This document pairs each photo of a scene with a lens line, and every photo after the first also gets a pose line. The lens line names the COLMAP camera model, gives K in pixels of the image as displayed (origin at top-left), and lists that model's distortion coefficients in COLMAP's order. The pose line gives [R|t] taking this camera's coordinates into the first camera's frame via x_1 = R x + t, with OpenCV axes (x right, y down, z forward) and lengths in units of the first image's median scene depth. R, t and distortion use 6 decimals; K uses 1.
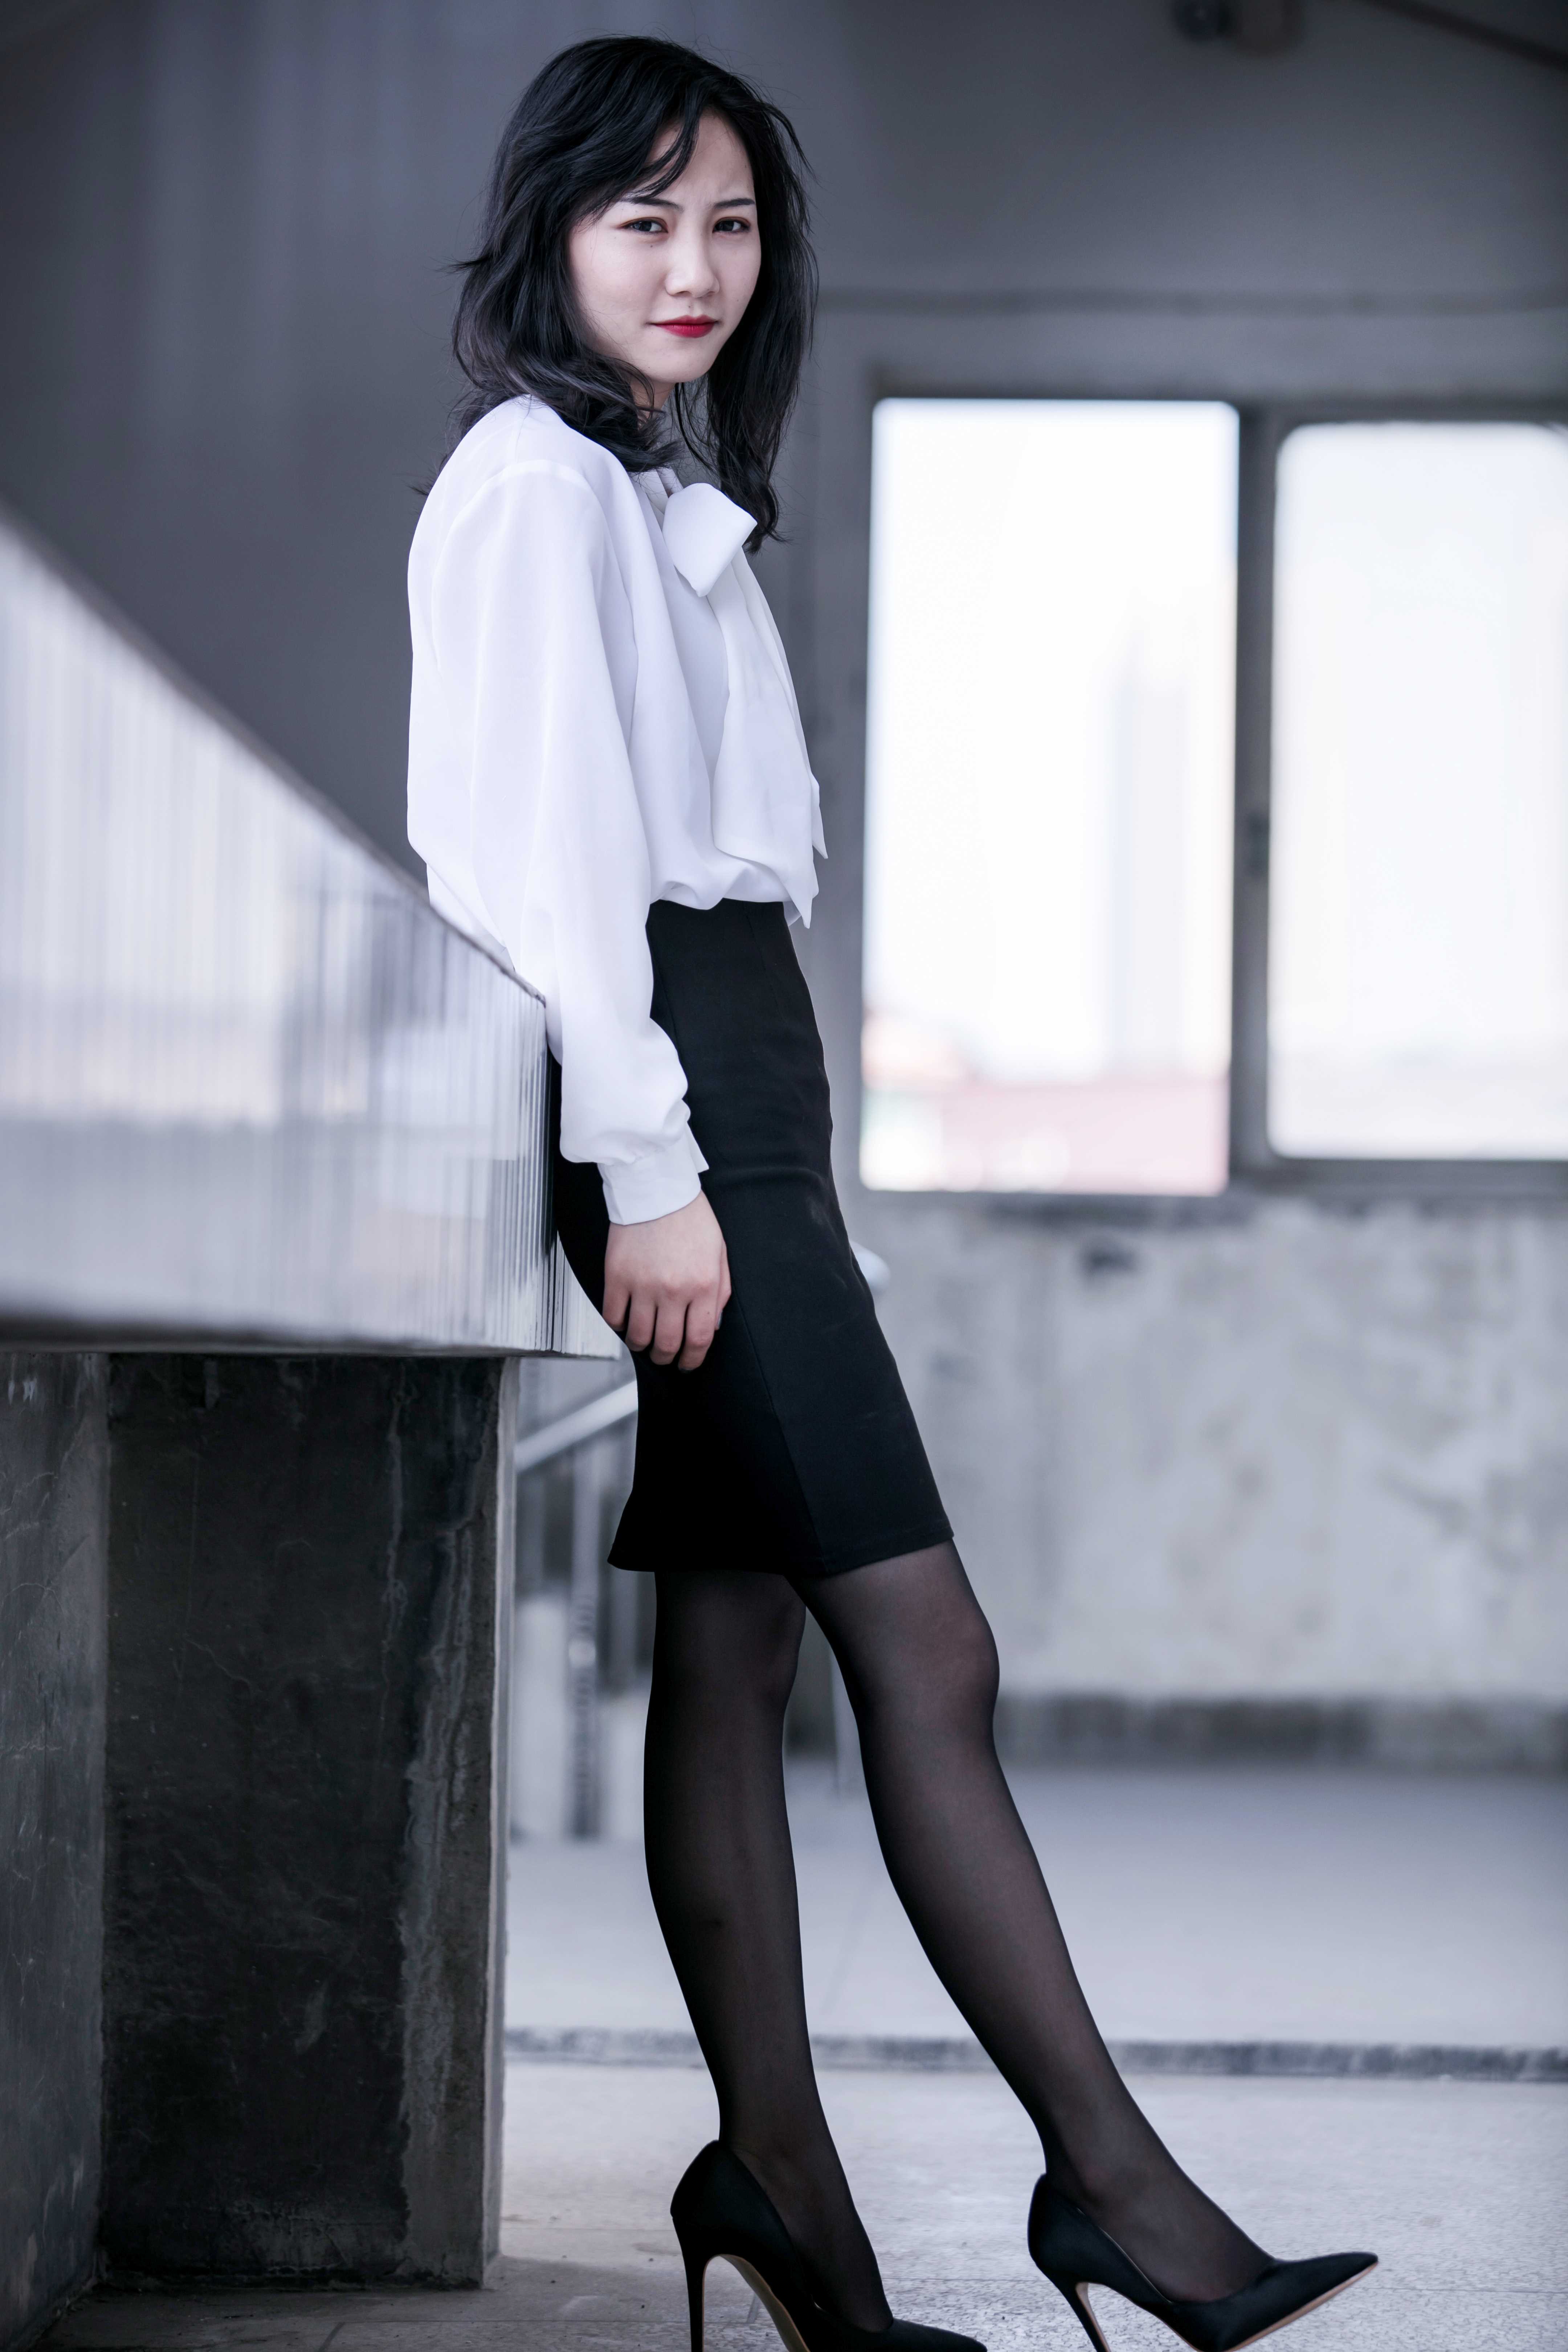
lens RADIAL K [[8016.4, 0, 784.0], [0, 8016.4, 1176.0], [0, 0, 1]] dist [0.043221, 5.117189]
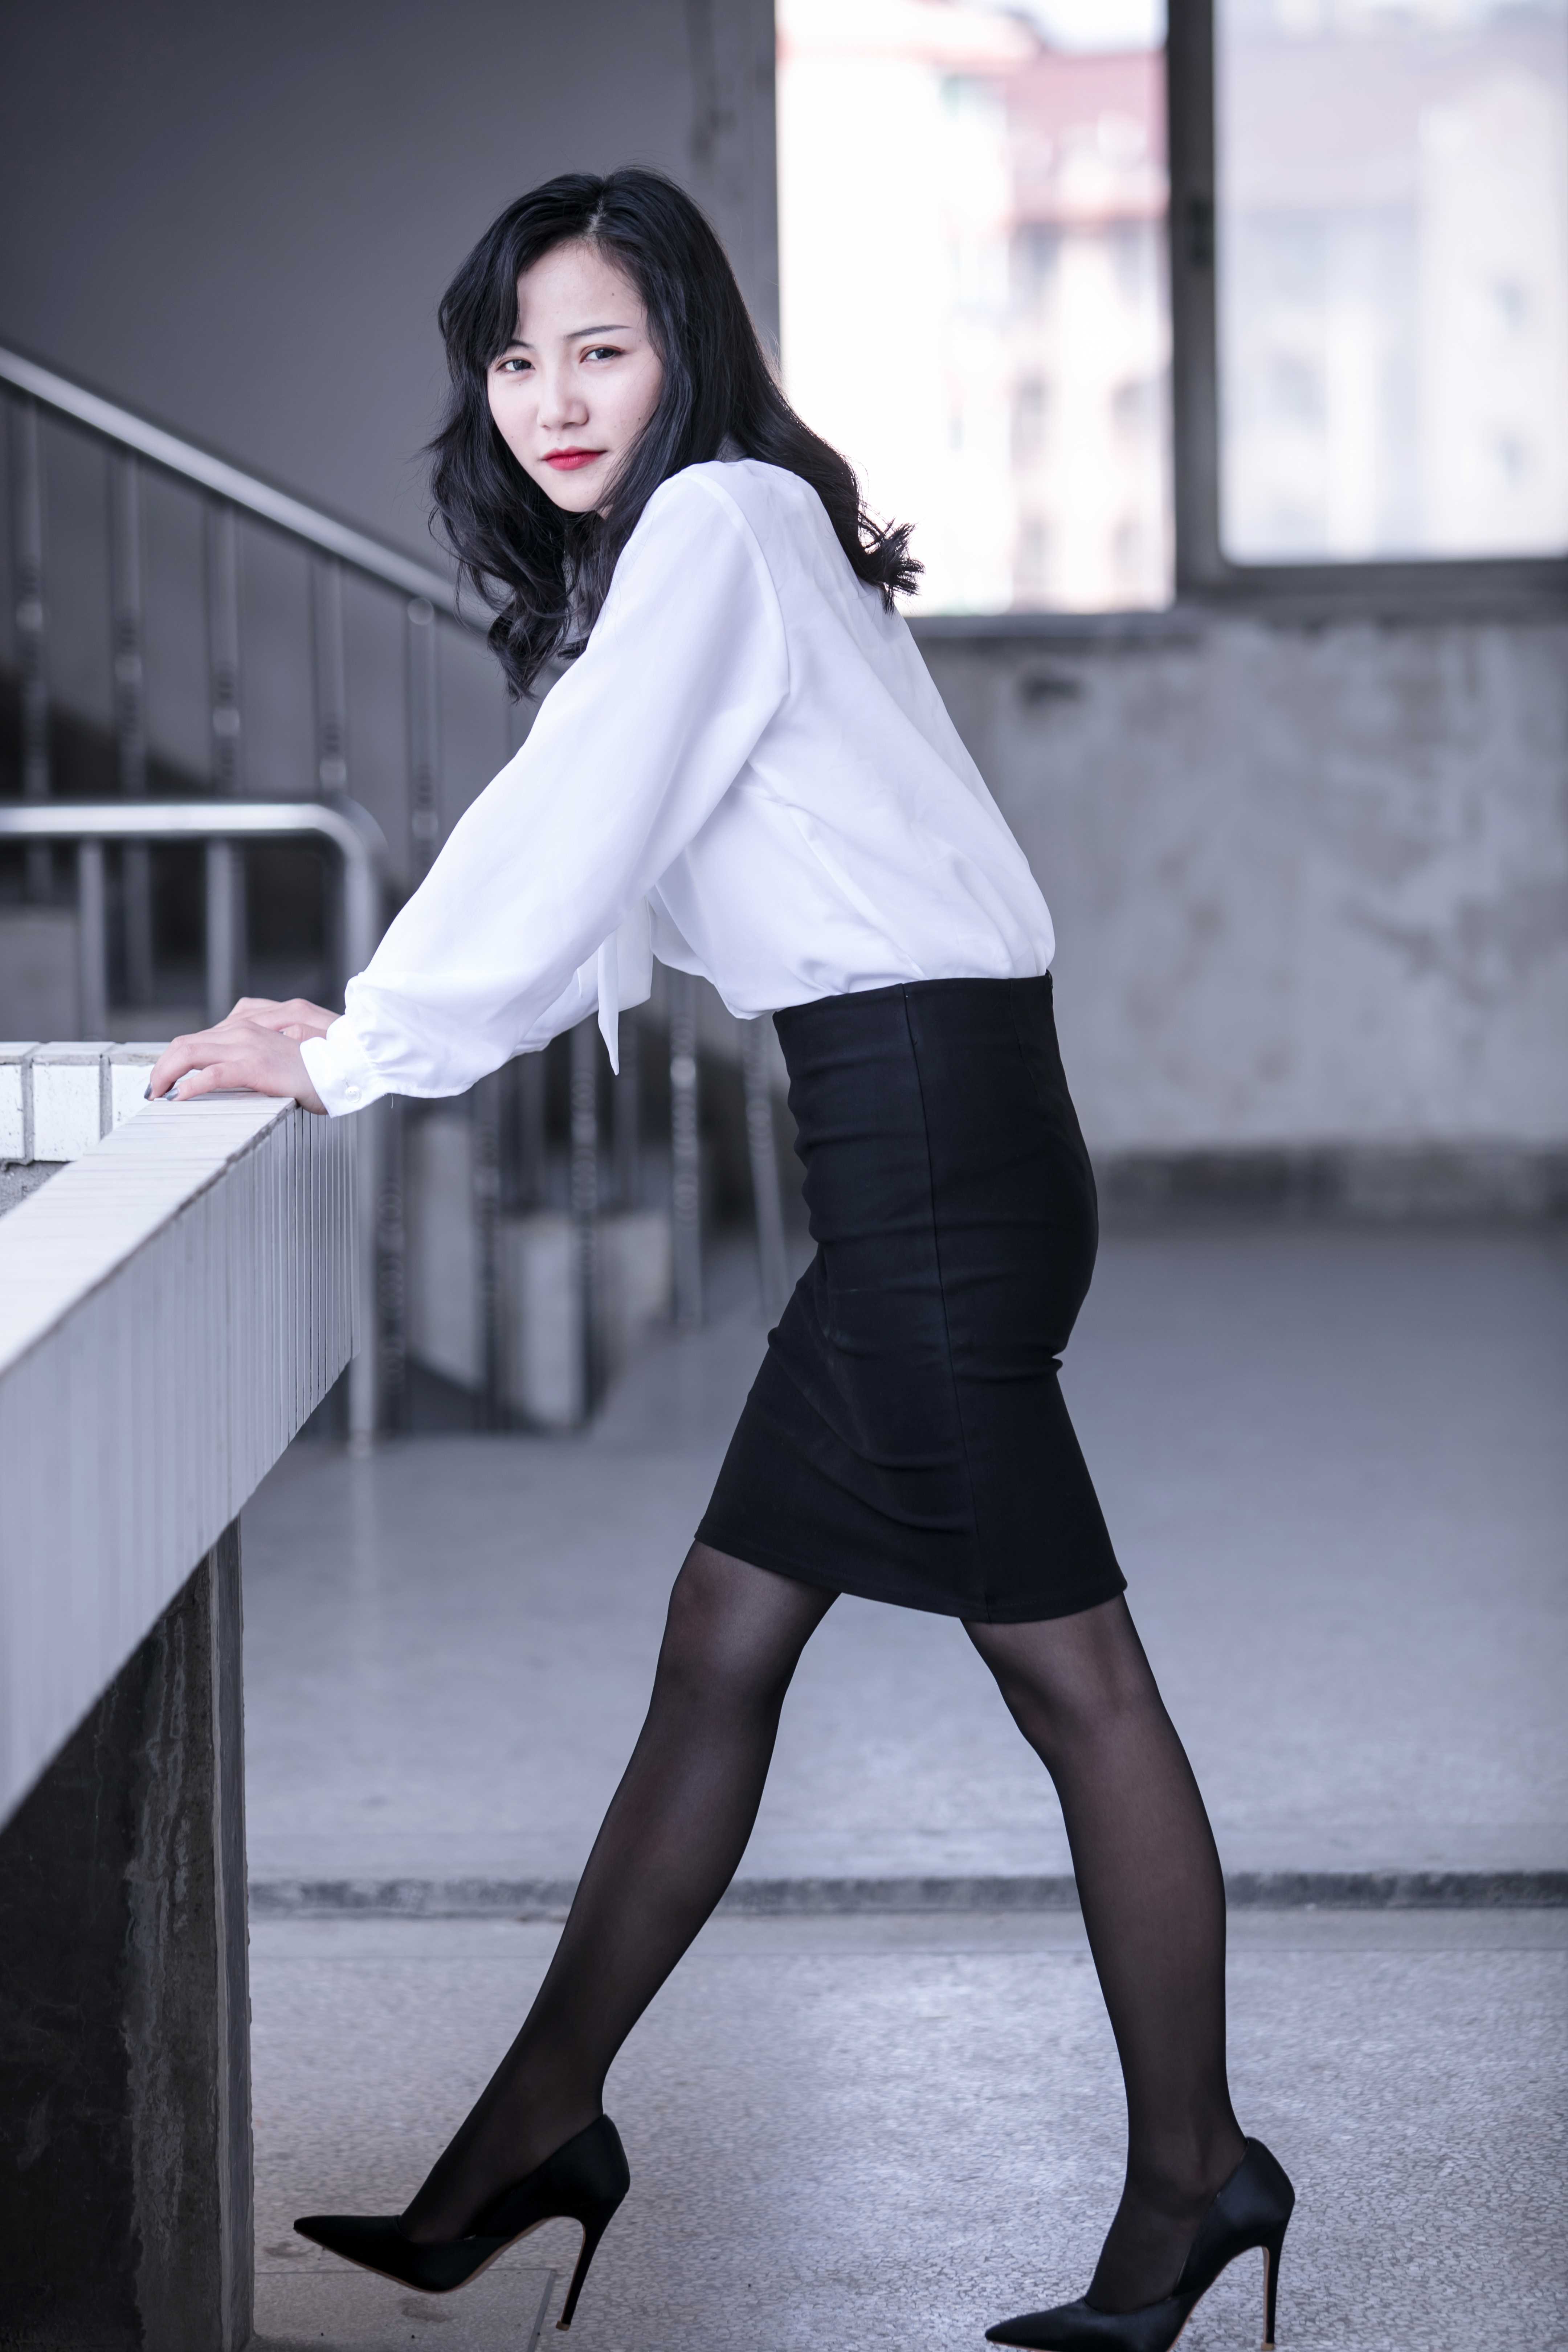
lens RADIAL K [[8507.6, 0, 784.0], [0, 8507.6, 1176.0], [0, 0, 1]] dist [0.173789, 5.011453]
pose [[0.999445, -0.032341, -0.008000, 0.041267], [0.033024, 0.993411, 0.109743, -0.114927], [0.004398, -0.109947, 0.993928, 0.010171]]
